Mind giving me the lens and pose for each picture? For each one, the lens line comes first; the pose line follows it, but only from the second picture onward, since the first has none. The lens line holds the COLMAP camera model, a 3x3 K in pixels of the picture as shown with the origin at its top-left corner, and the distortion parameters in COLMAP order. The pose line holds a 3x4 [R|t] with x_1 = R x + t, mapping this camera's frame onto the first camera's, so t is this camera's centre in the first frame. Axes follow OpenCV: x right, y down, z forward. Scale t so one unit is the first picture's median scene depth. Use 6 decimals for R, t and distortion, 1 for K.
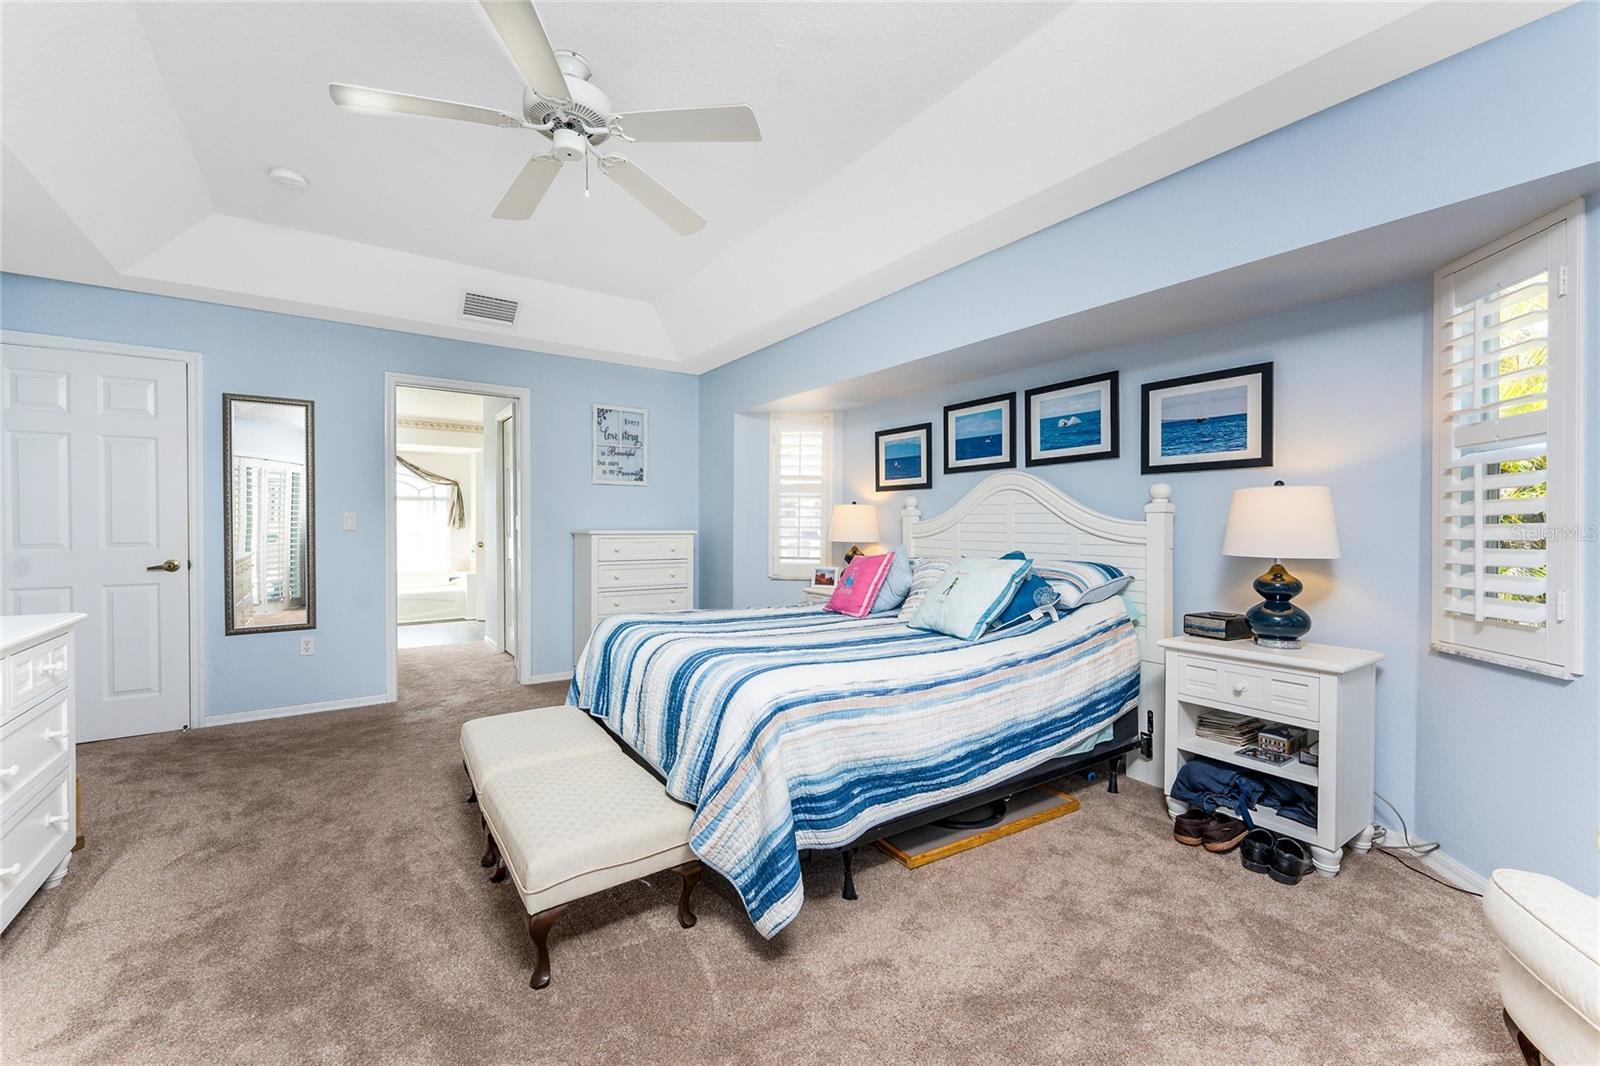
lens RADIAL K [[638.8, 0, 805.5], [0, 638.8, 541.0], [0, 0, 1]] dist [0.000820, 0.000001]
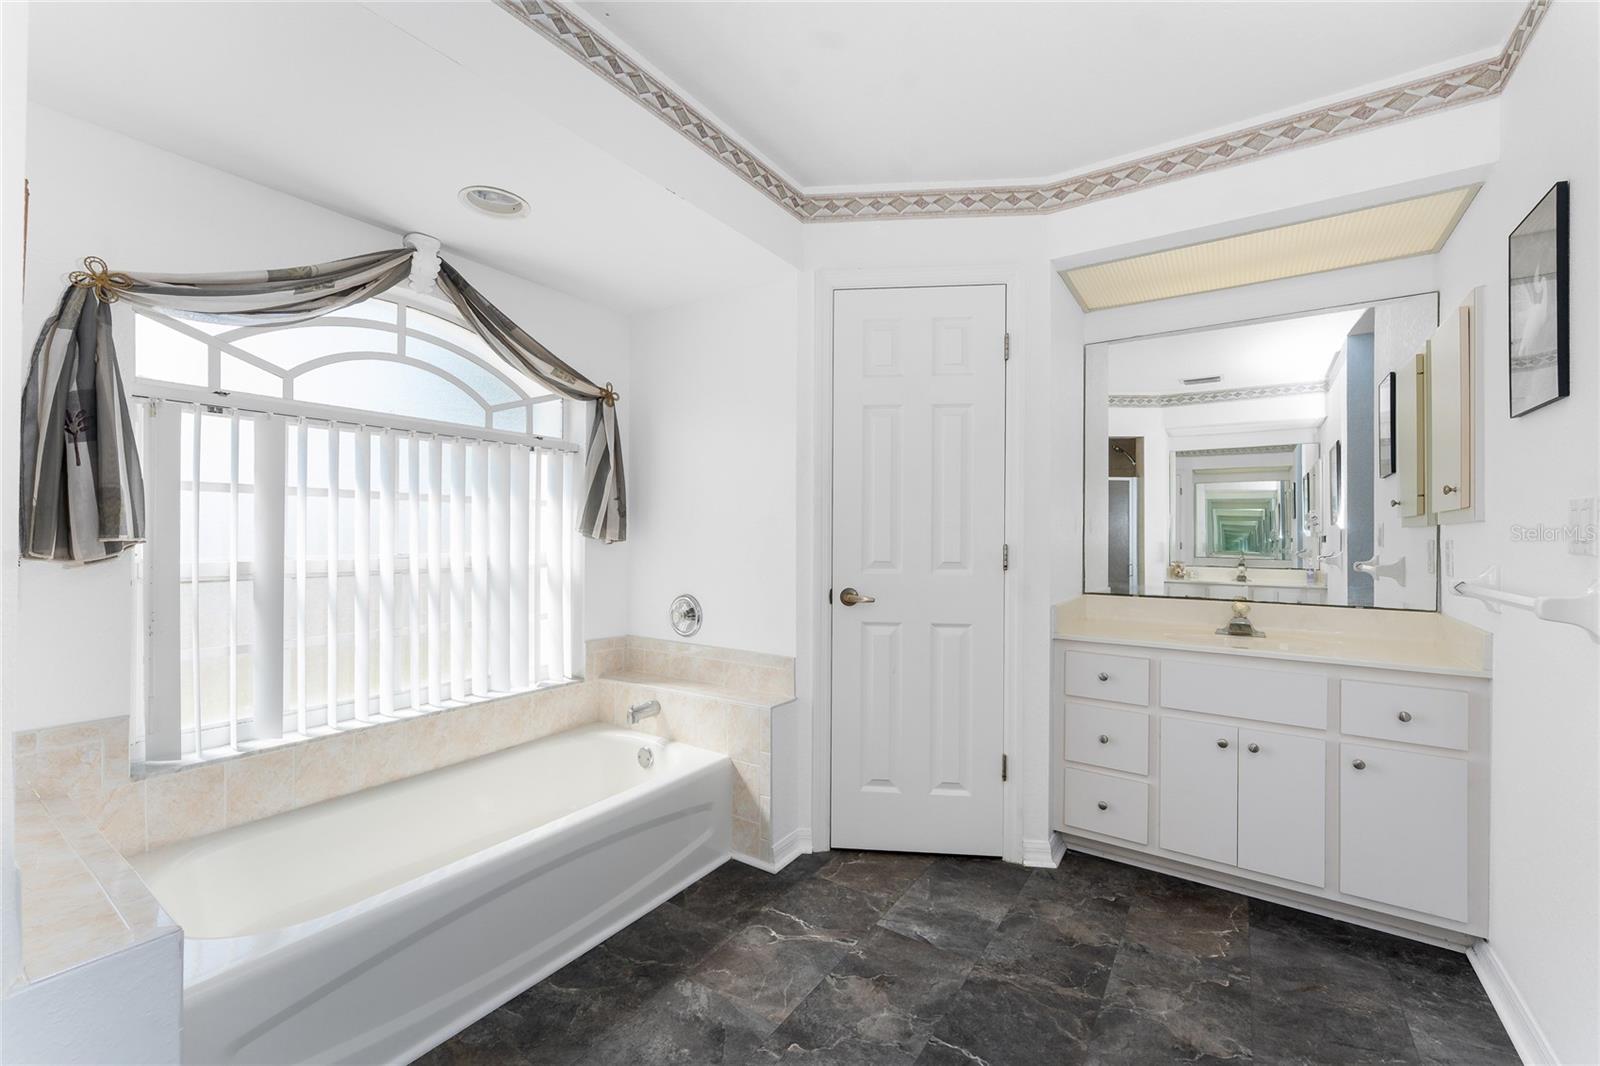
lens RADIAL K [[638.8, 0, 805.5], [0, 638.8, 541.0], [0, 0, 1]] dist [0.000820, 0.000001]
pose [[0.942873, 0.004288, 0.333126, -0.558211], [0.002158, 0.999818, -0.018978, -0.015043], [-0.333147, 0.018613, 0.942691, 0.678384]]
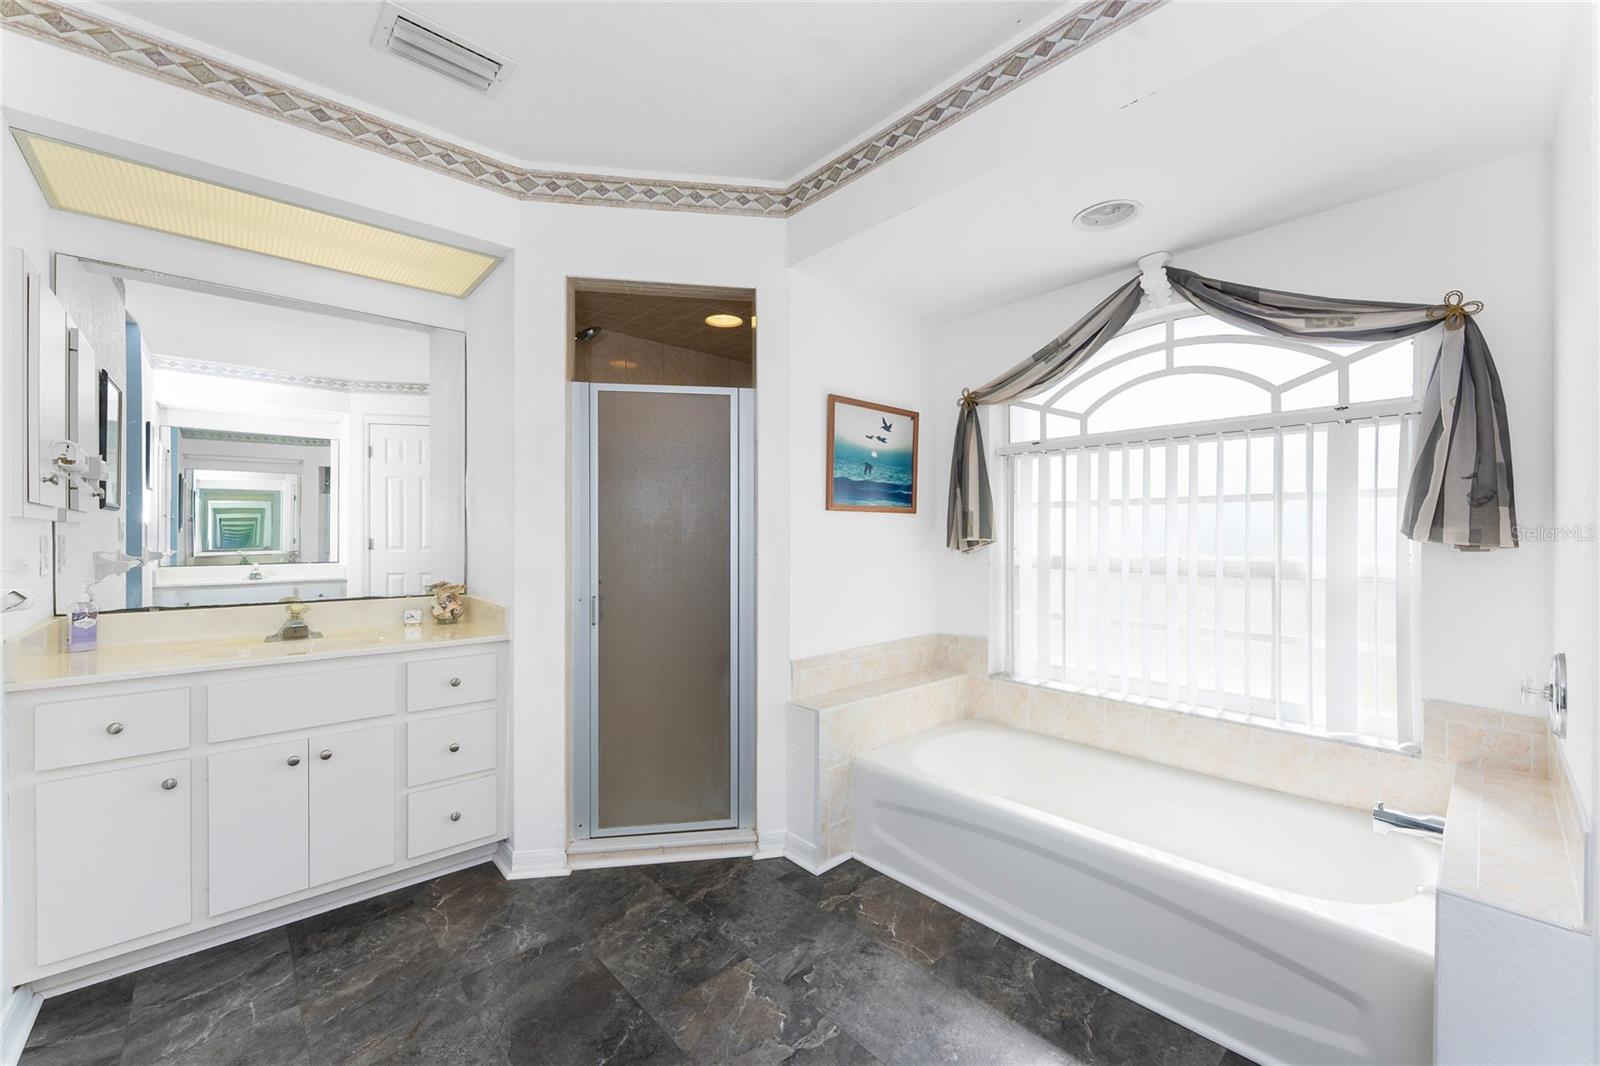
lens RADIAL K [[638.8, 0, 805.5], [0, 638.8, 541.0], [0, 0, 1]] dist [0.000820, 0.000001]
pose [[0.110720, 0.011433, -0.993786, -0.377052], [-0.029827, 0.999522, 0.008176, -0.018311], [0.993404, 0.028736, 0.111008, 0.785908]]
